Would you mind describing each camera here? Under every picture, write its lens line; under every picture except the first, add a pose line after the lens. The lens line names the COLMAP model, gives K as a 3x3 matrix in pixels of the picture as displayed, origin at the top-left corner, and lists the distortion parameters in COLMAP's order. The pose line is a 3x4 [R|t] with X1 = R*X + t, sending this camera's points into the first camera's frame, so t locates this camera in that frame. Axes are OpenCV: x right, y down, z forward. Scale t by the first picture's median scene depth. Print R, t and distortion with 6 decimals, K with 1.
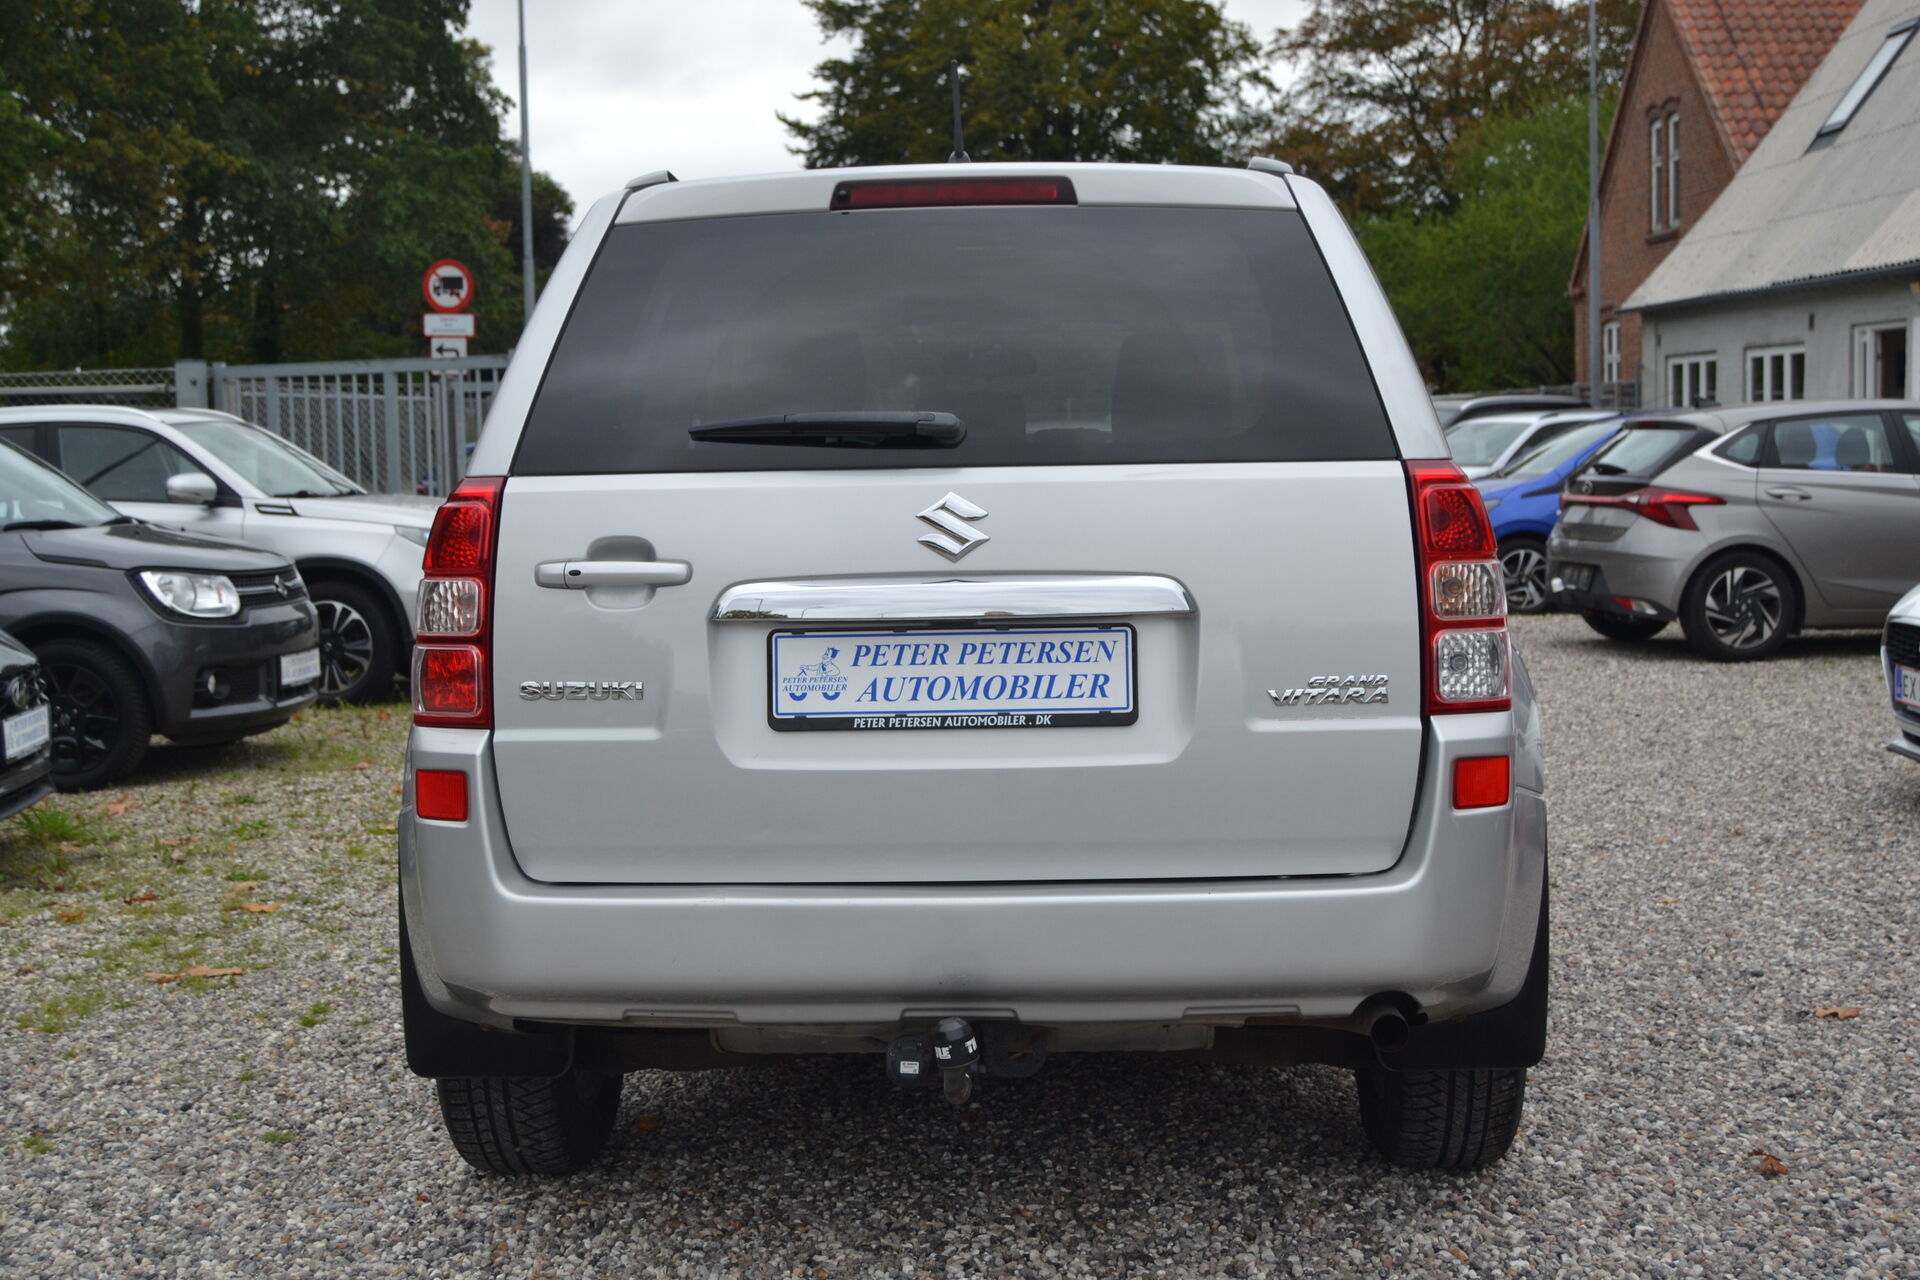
lens RADIAL K [[2453.0, 0, 994.9], [0, 2453.0, 640.0], [0, 0, 1]] dist [-0.033662, -0.085212]
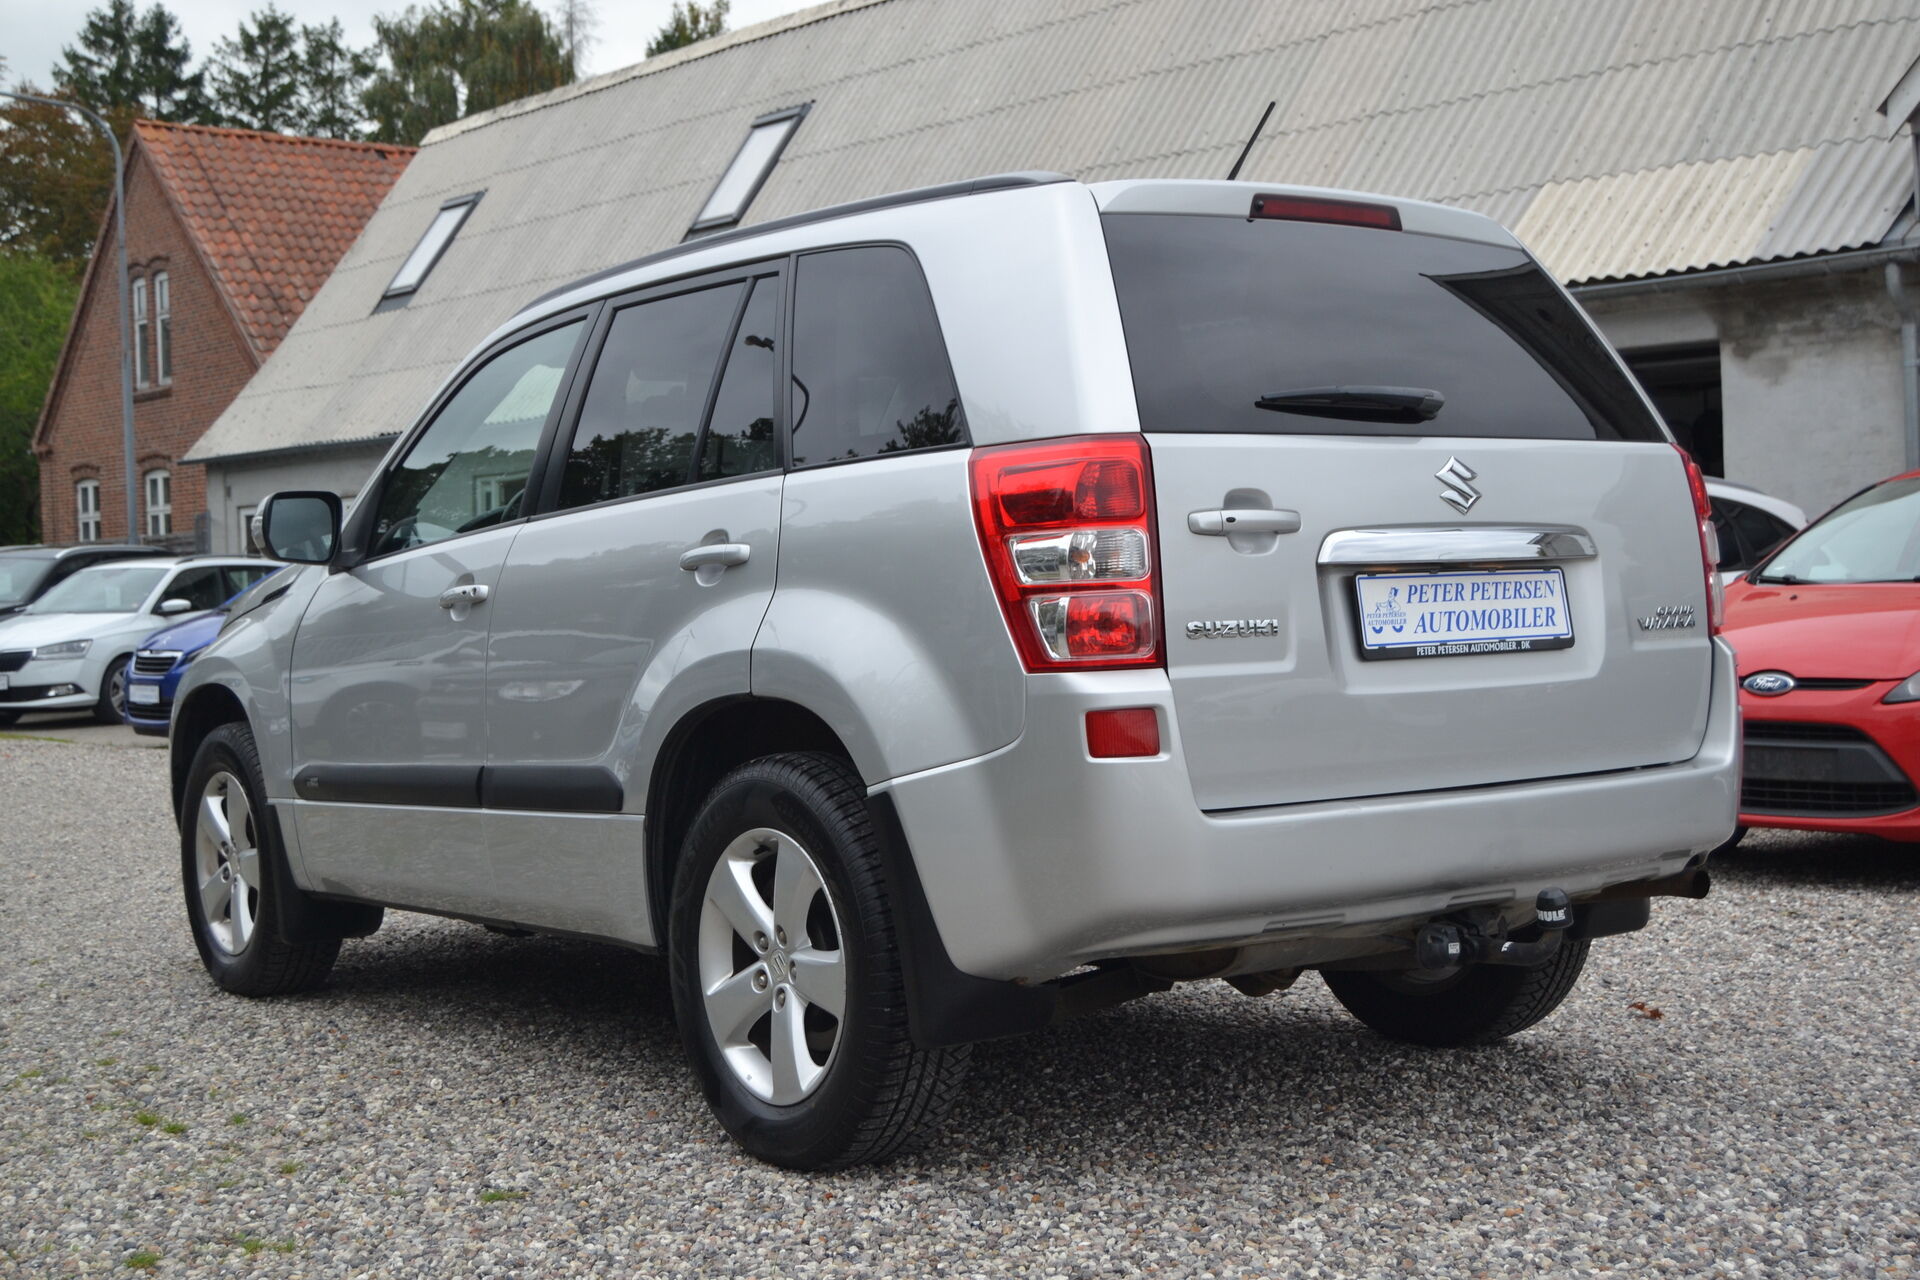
lens RADIAL K [[2453.0, 0, 994.9], [0, 2453.0, 640.0], [0, 0, 1]] dist [-0.033662, -0.085212]
pose [[0.781440, -0.018714, 0.623700, -0.100783], [0.063716, 0.996719, -0.049924, 0.007933], [-0.620719, 0.078752, 0.780068, 0.023762]]
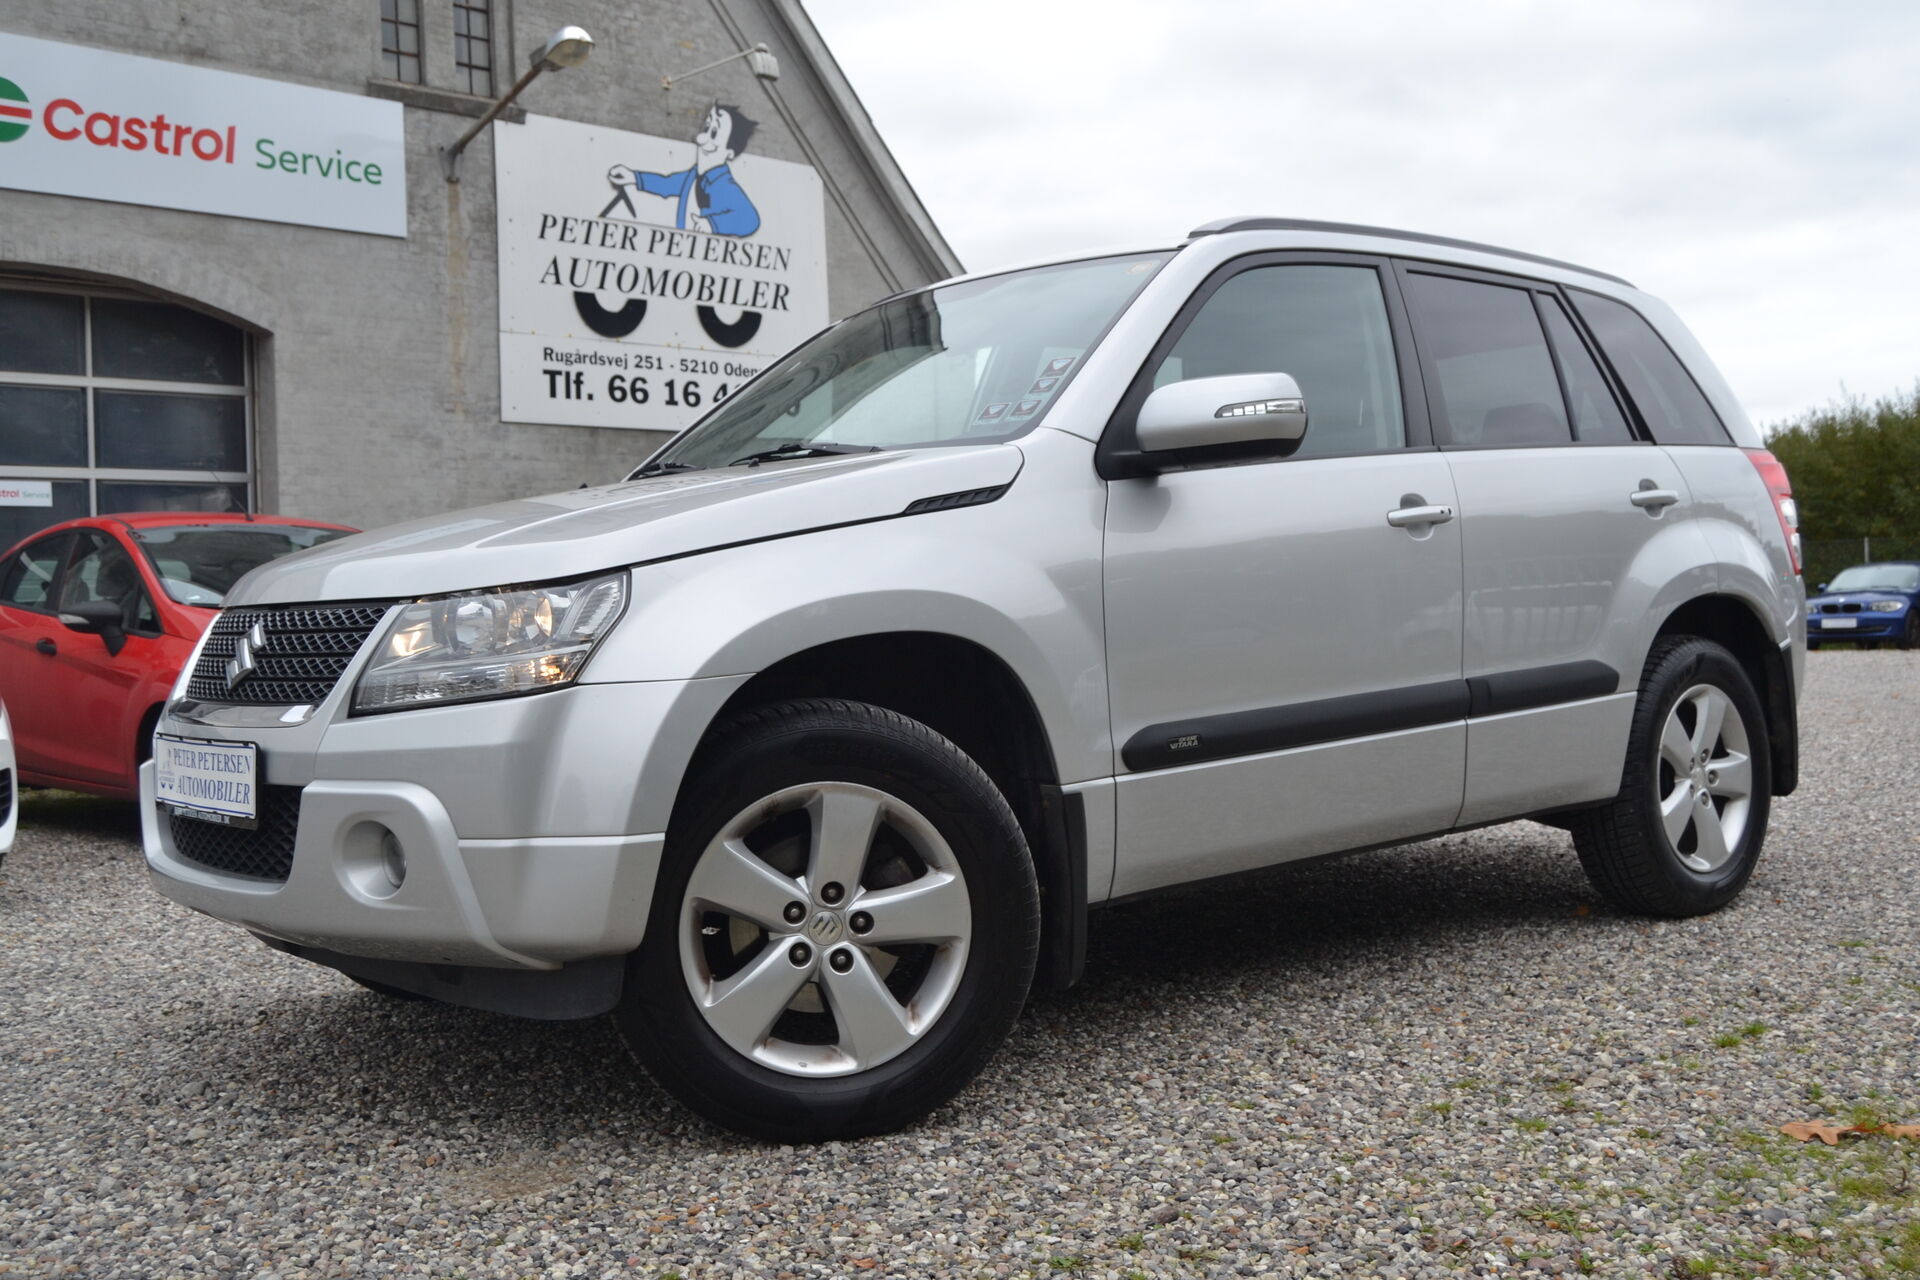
lens RADIAL K [[1911.6, 0, 960.0], [0, 1911.6, 640.0], [0, 0, 1]] dist [-0.072871, 0.033649]
pose [[-0.655764, 0.023967, 0.754585, -0.102896], [0.099631, 0.993502, 0.055027, -0.006933], [-0.748363, 0.111265, -0.653891, 0.276359]]
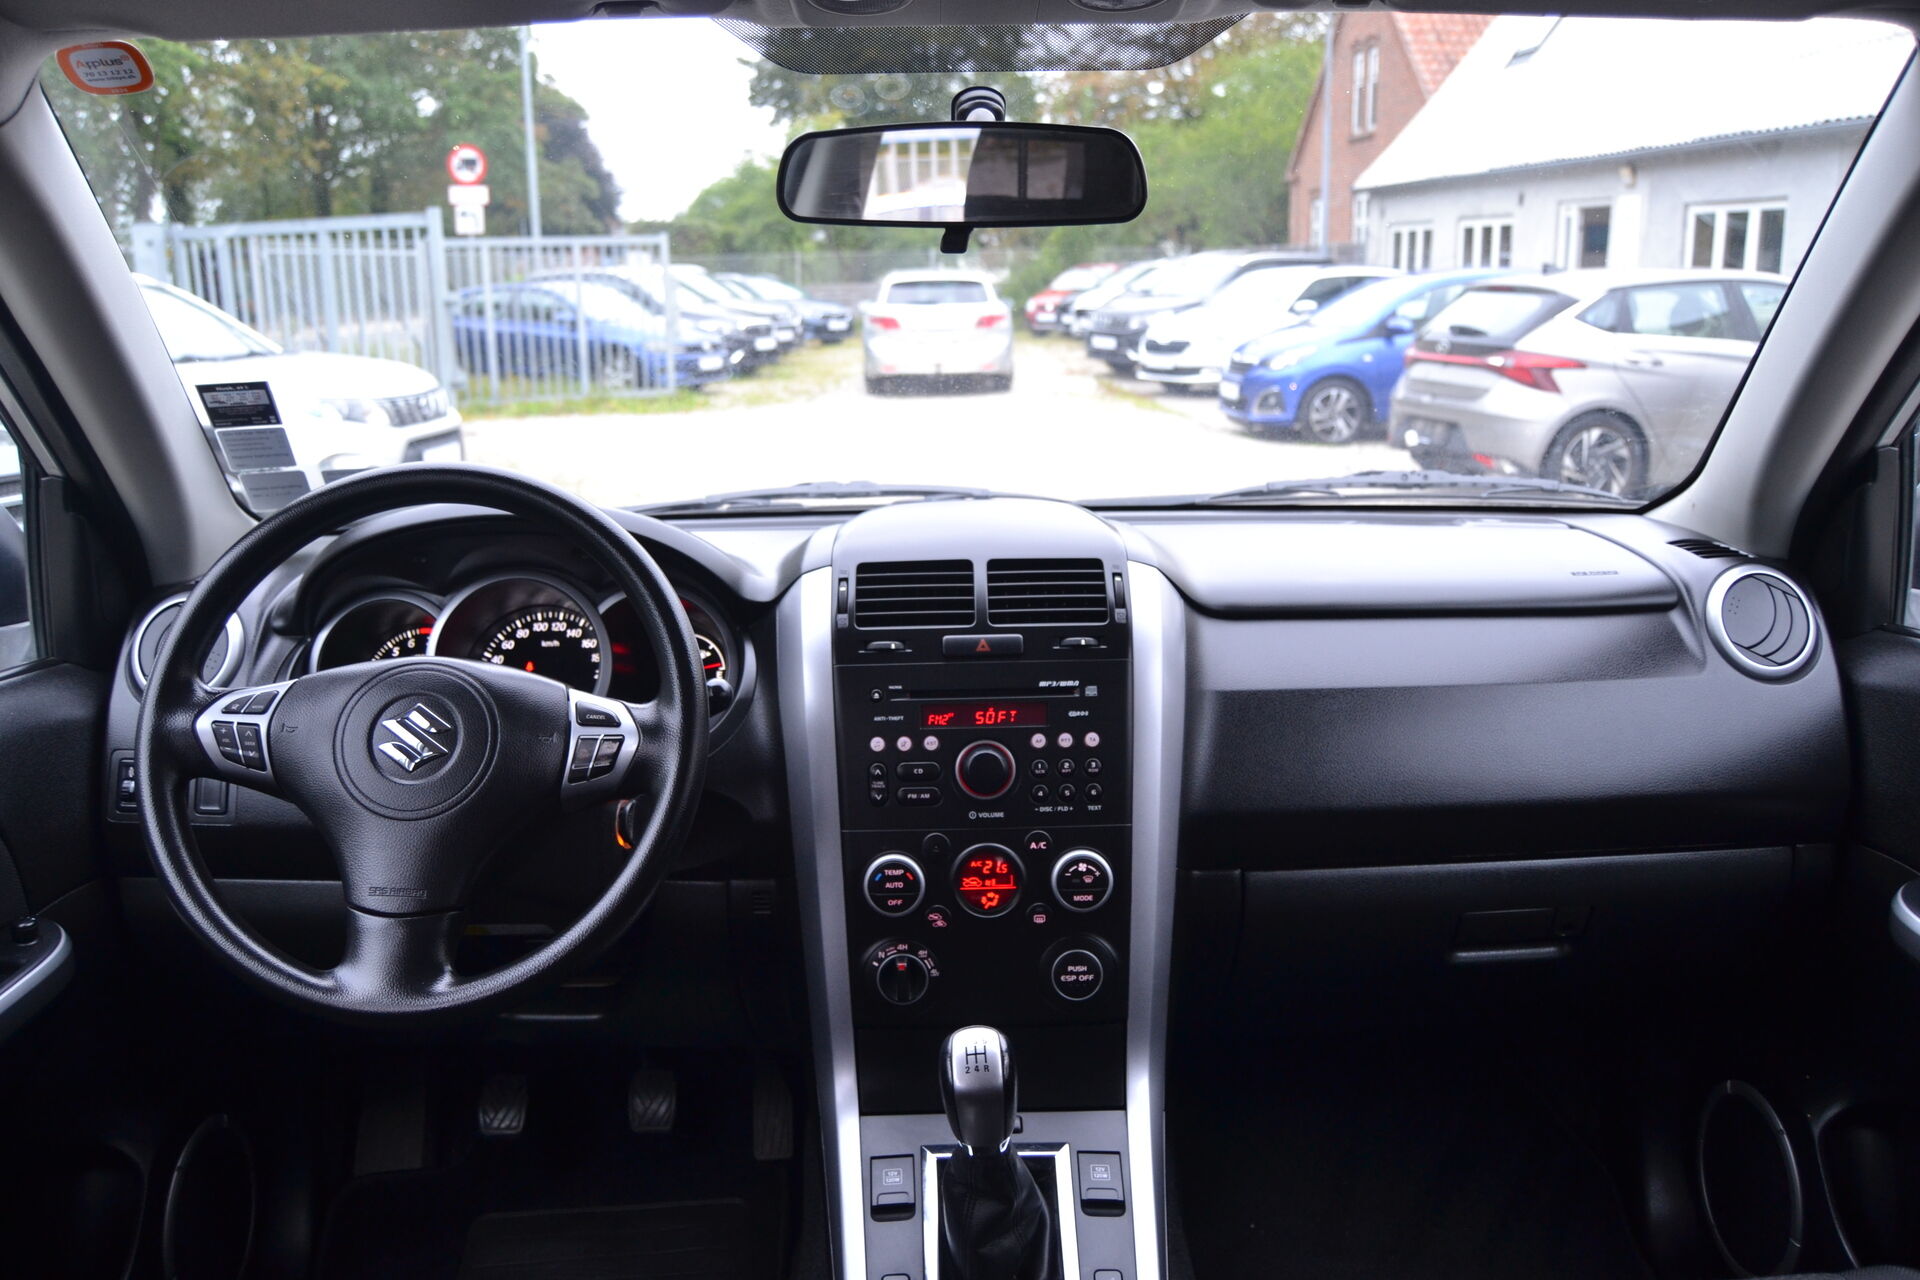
lens RADIAL K [[1513.5, 0, 951.6], [0, 1513.5, 645.3], [0, 0, 1]] dist [-0.092949, 0.038237]
pose [[0.998859, -0.005980, 0.047381, -0.001872], [-0.001624, 0.987303, 0.158838, -0.016709], [-0.047729, -0.158734, 0.986167, 0.155999]]
